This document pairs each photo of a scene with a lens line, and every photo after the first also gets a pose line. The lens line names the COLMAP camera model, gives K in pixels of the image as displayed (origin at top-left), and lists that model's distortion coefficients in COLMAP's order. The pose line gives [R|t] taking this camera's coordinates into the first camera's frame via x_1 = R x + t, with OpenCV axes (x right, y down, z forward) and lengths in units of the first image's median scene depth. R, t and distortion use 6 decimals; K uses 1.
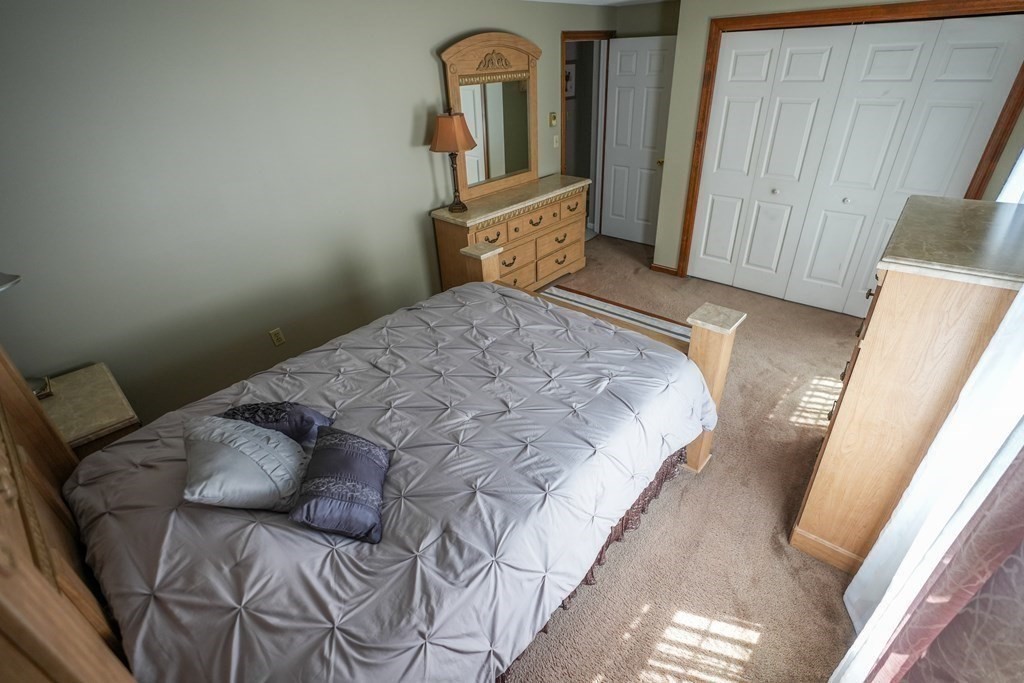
lens RADIAL K [[483.8, 0, 514.8], [0, 483.8, 351.1], [0, 0, 1]] dist [-0.000088, -0.000091]
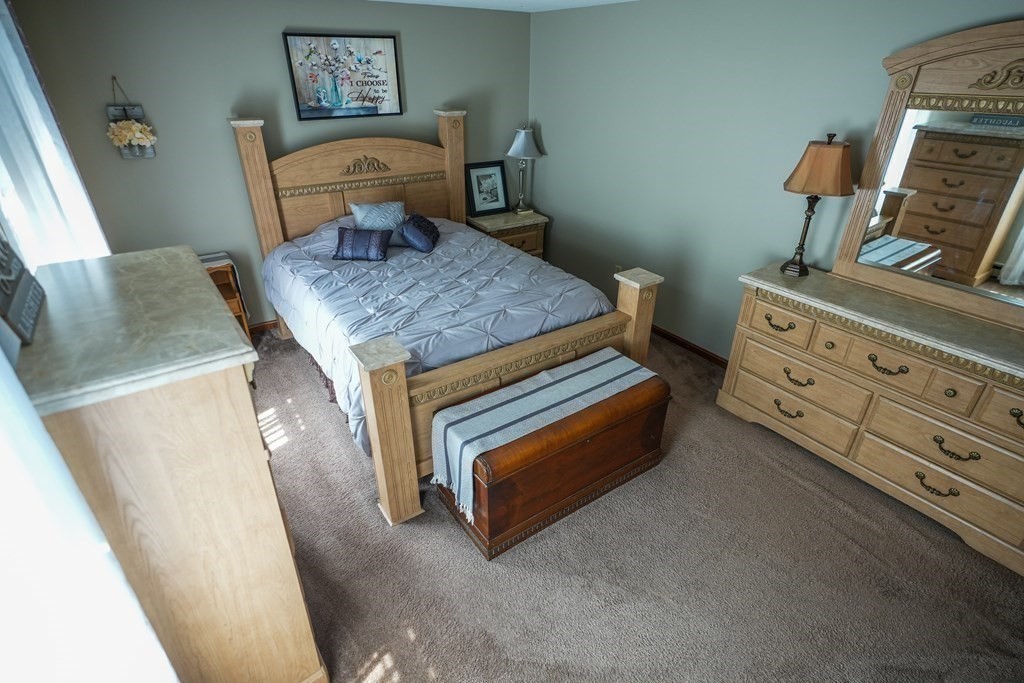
lens RADIAL K [[506.2, 0, 512.0], [0, 506.2, 341.5], [0, 0, 1]] dist [-0.000754, -0.000326]
pose [[-0.244142, 0.497302, -0.832517, 0.654319], [-0.501406, 0.670097, 0.547322, -0.419745], [0.830052, 0.551054, 0.085751, 0.642989]]
